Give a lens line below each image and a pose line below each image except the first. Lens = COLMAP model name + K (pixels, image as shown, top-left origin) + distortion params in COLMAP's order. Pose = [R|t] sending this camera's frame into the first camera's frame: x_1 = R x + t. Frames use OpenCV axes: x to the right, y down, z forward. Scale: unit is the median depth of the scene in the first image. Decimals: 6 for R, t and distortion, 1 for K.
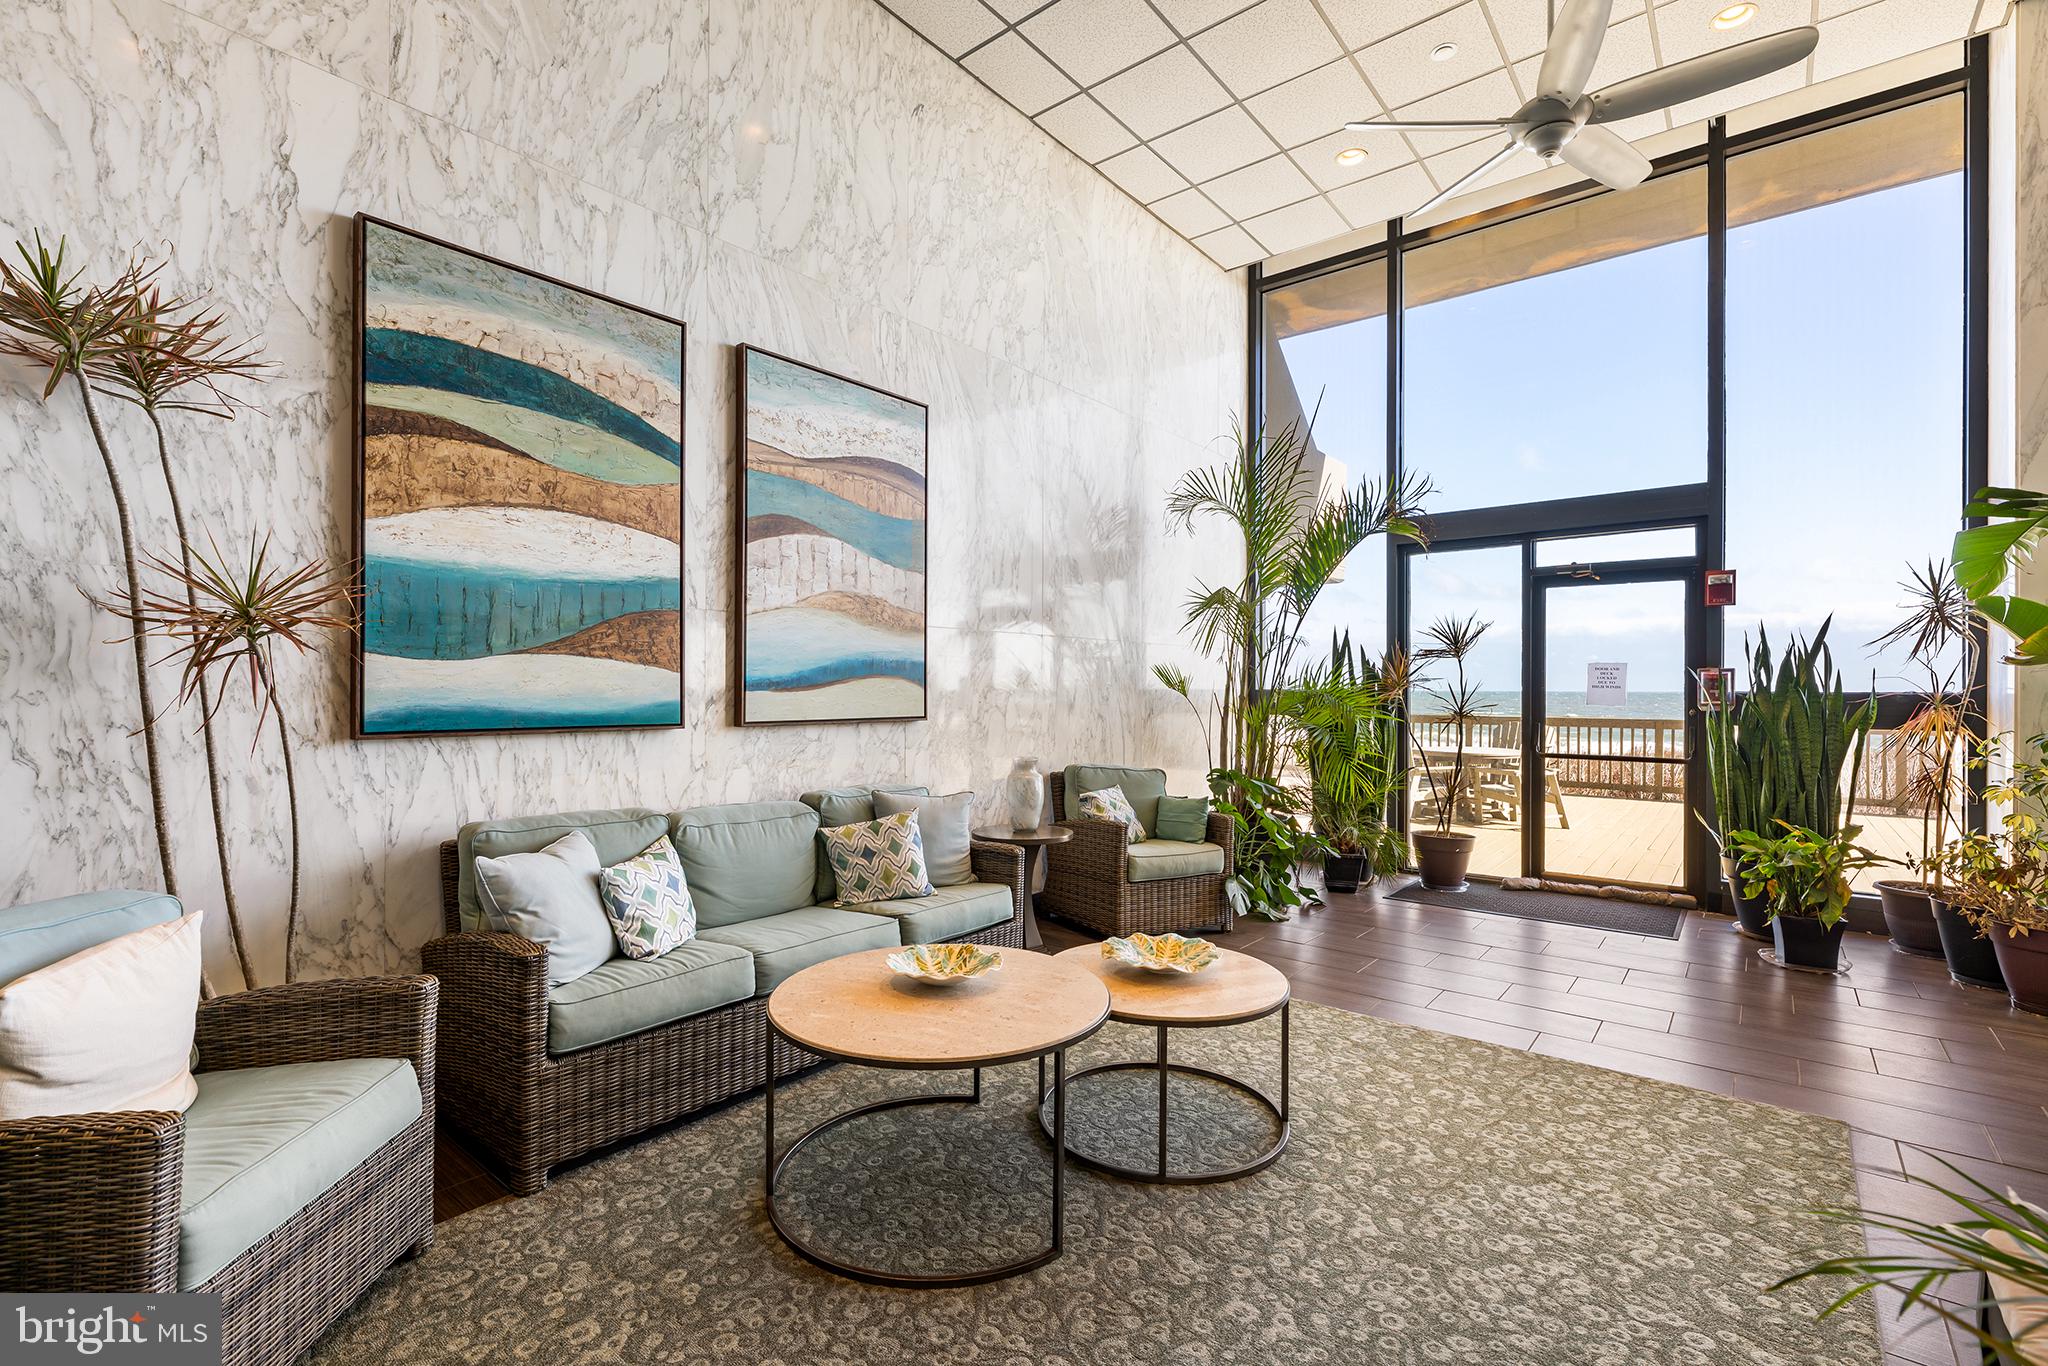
lens RADIAL K [[912.3, 0, 1022.2], [0, 912.3, 685.1], [0, 0, 1]] dist [-0.003518, -0.000489]
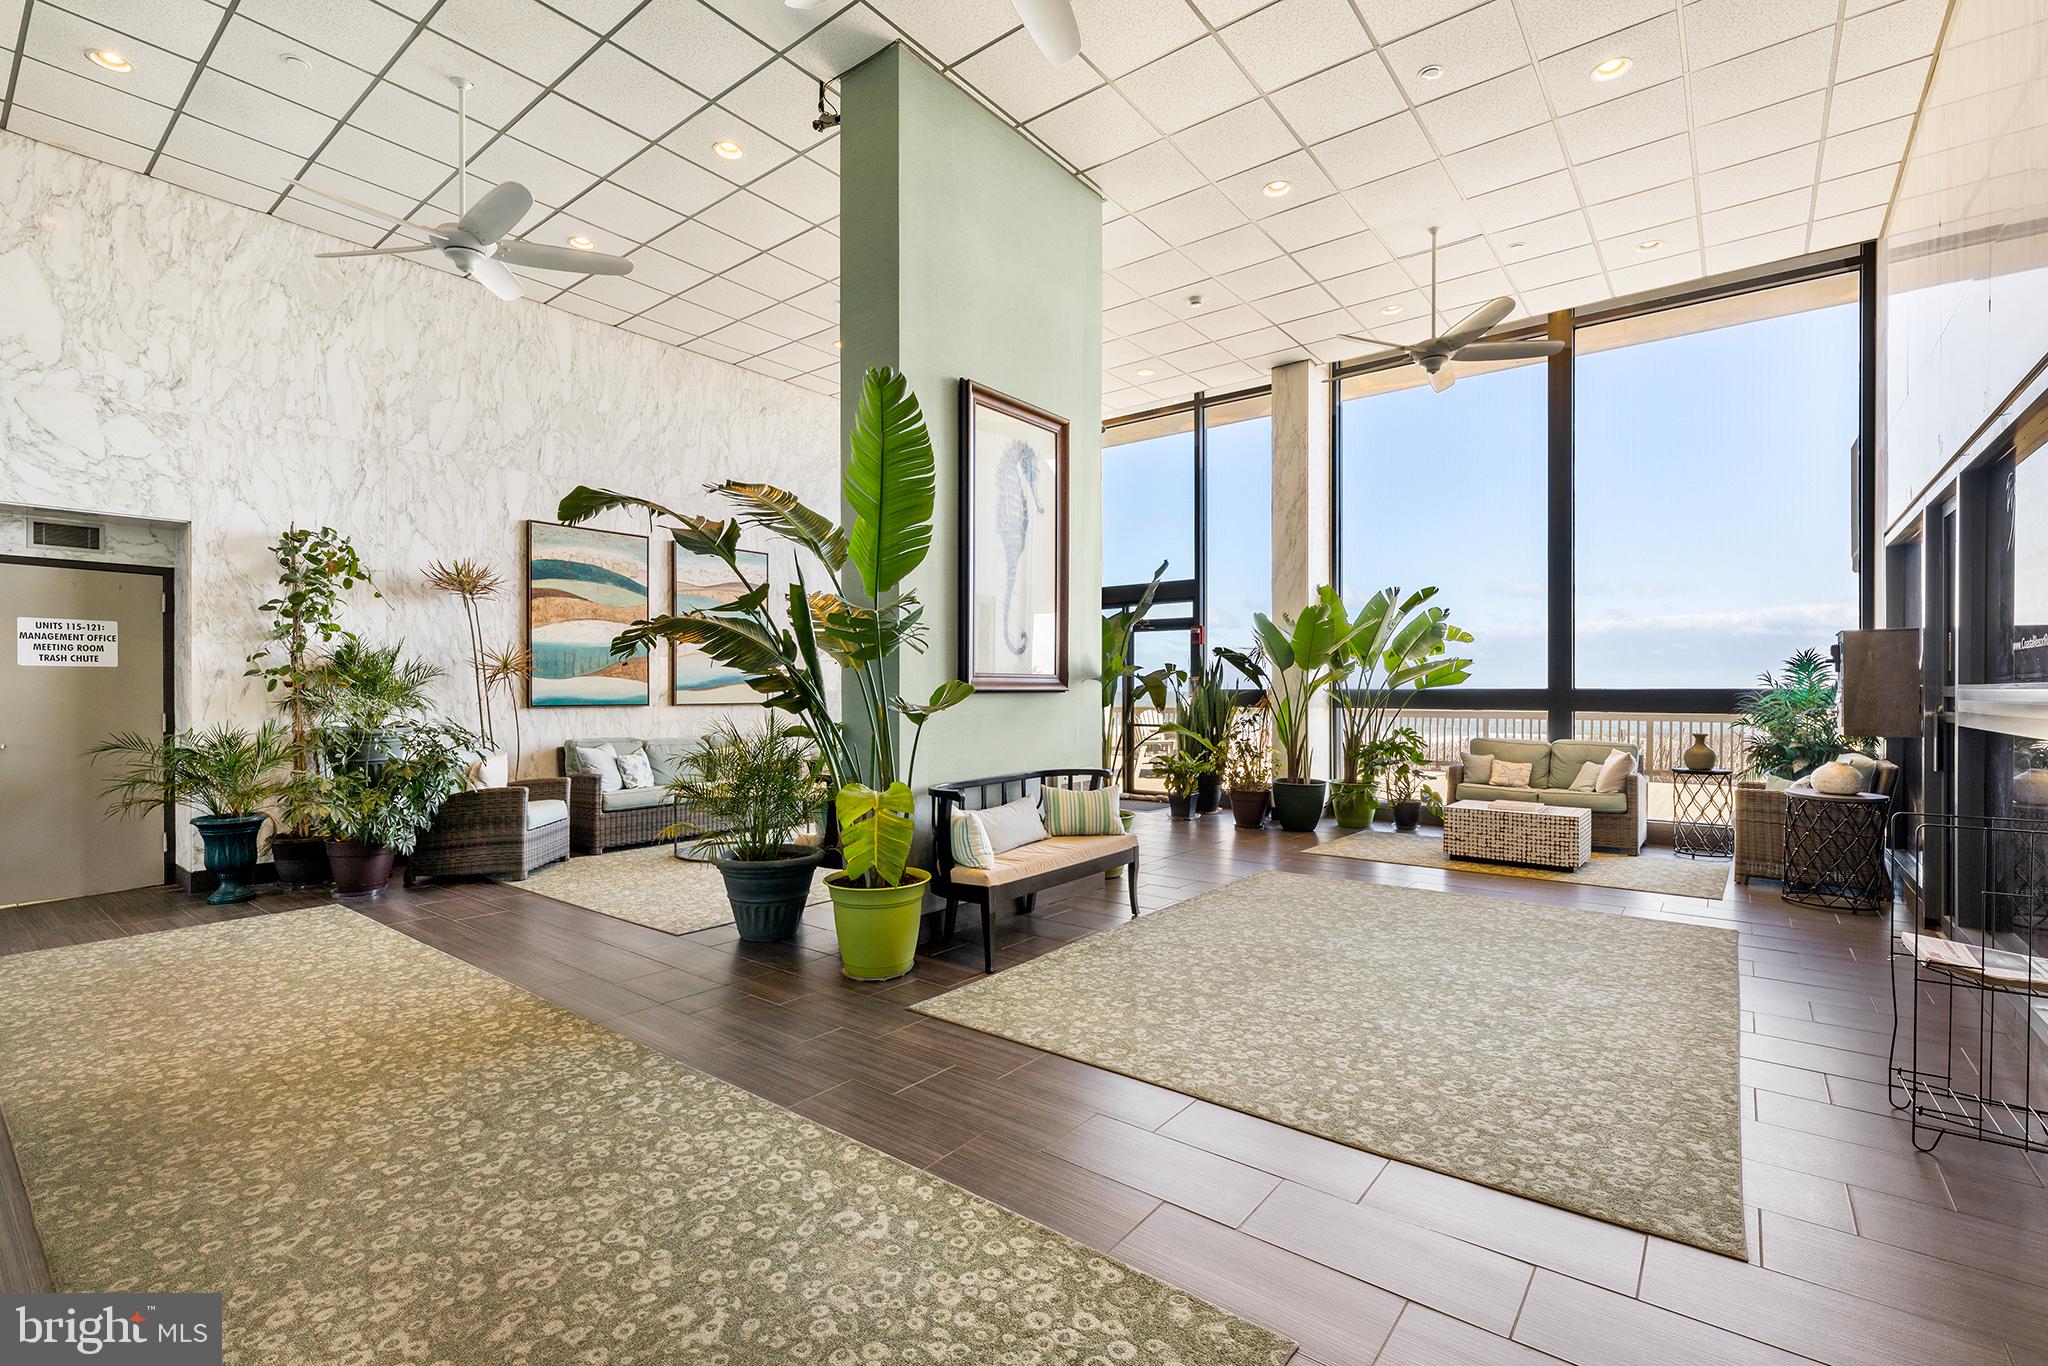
lens RADIAL K [[912.3, 0, 1024.8], [0, 912.3, 689.1], [0, 0, 1]] dist [-0.003518, -0.000489]
pose [[0.999757, -0.005937, 0.021238, 0.621859], [0.005919, 0.999982, 0.000926, 0.006548], [-0.021244, -0.000800, 0.999774, -1.559036]]
